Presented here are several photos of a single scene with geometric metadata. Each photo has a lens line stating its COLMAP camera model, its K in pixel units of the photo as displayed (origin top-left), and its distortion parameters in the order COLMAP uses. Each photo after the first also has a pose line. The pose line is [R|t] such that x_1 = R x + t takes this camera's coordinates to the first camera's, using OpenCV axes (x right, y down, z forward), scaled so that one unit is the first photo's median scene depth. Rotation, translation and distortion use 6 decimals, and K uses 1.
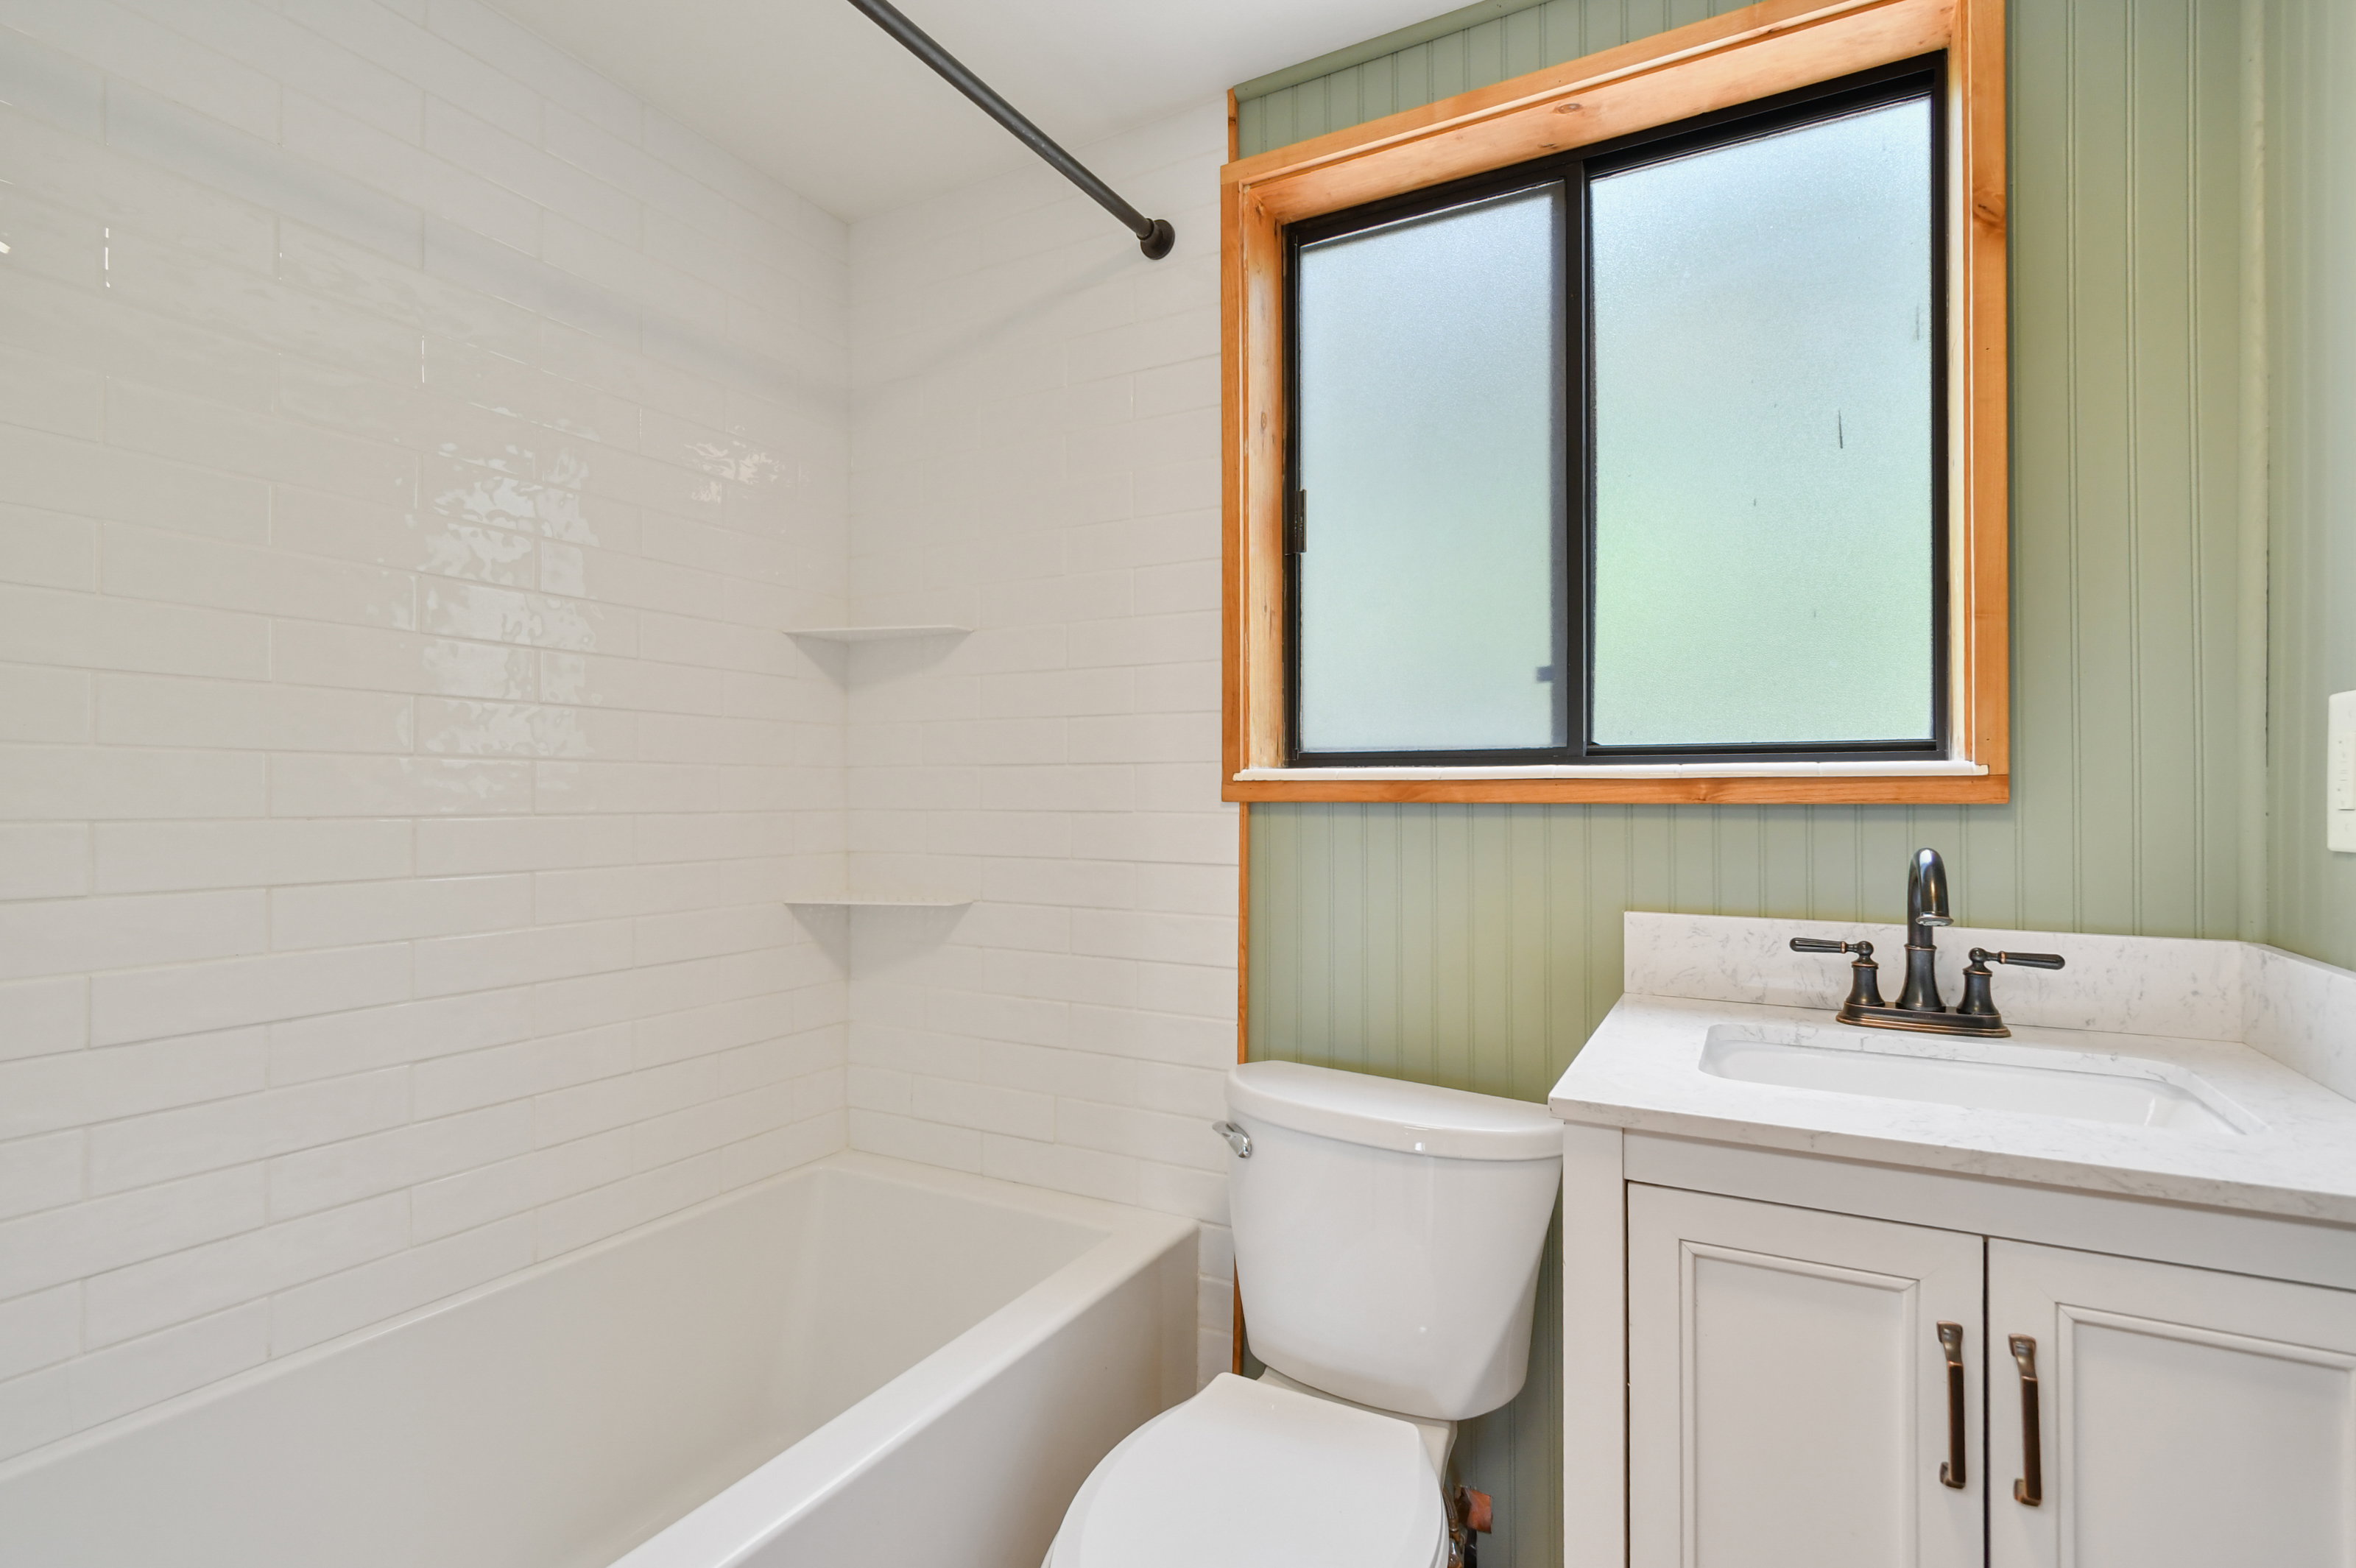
lens RADIAL K [[1069.4, 0, 1184.8], [0, 1069.4, 781.7], [0, 0, 1]] dist [-0.000755, -0.001331]
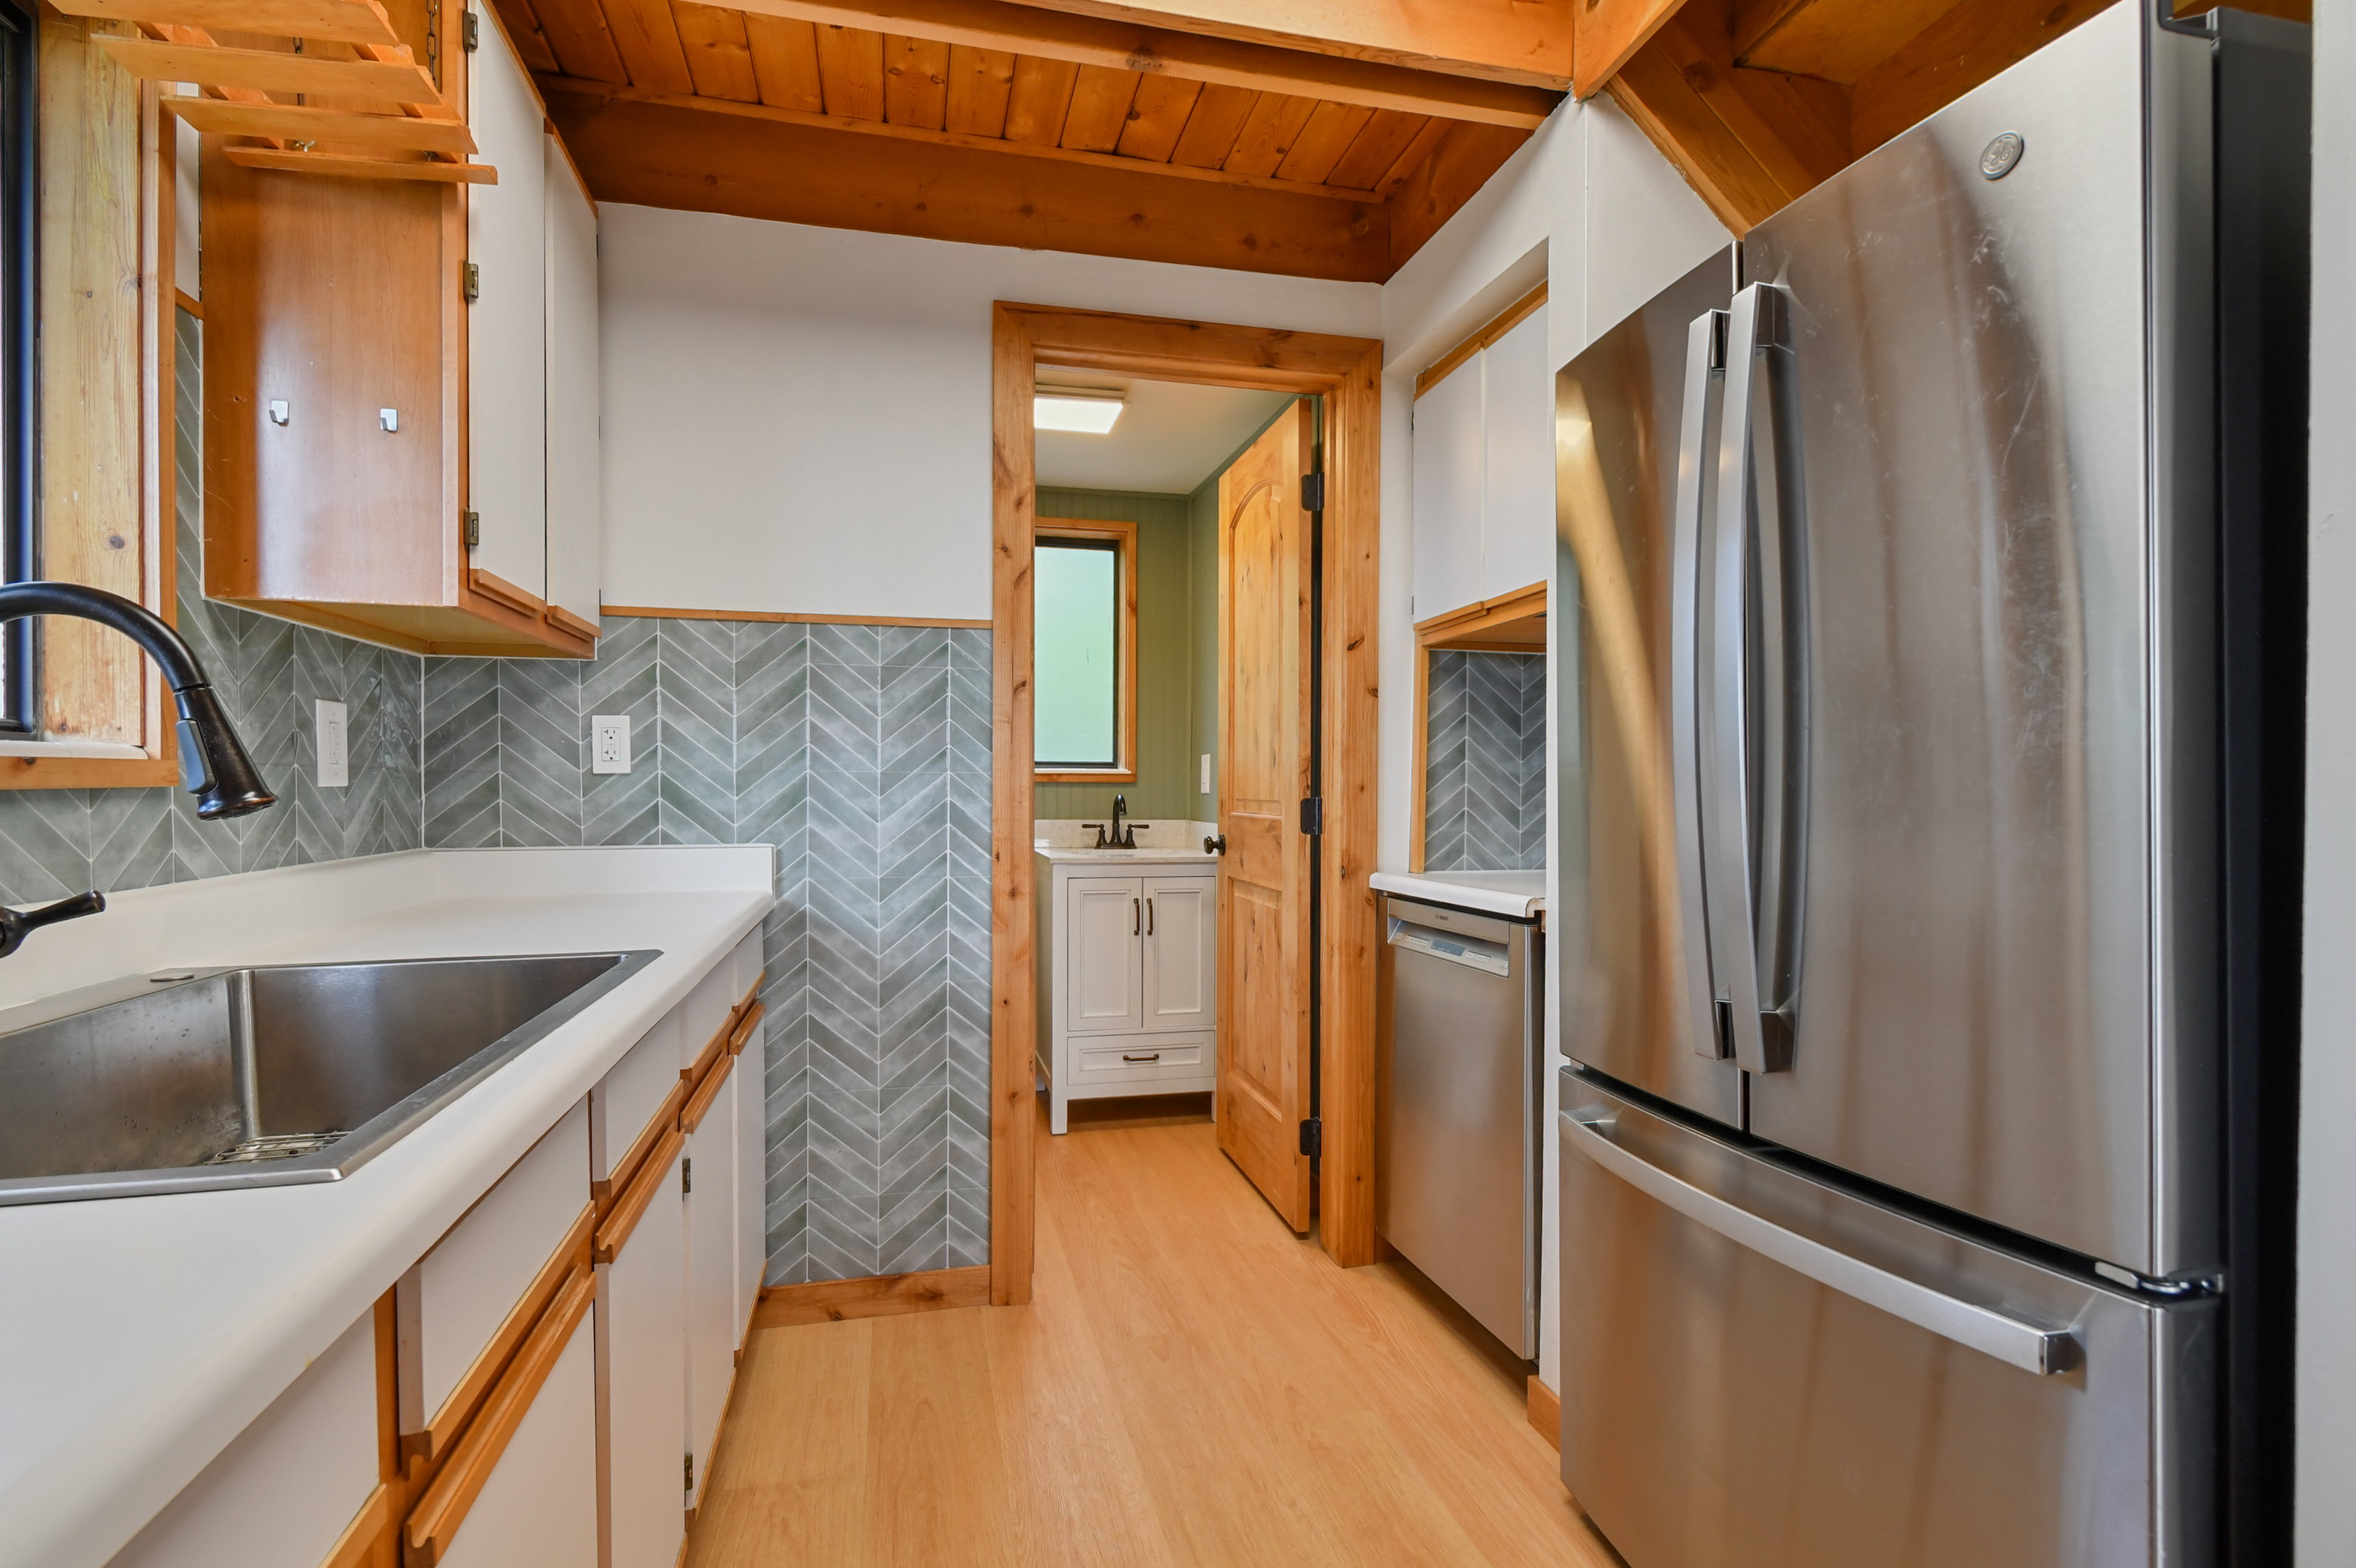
lens RADIAL K [[1069.4, 0, 1179.9], [0, 1069.4, 780.6], [0, 0, 1]] dist [-0.000755, -0.001331]
pose [[0.712888, 0.009259, 0.701216, -1.524402], [-0.009086, 0.999951, -0.003966, 0.027376], [-0.701219, -0.003544, 0.712937, -1.534300]]
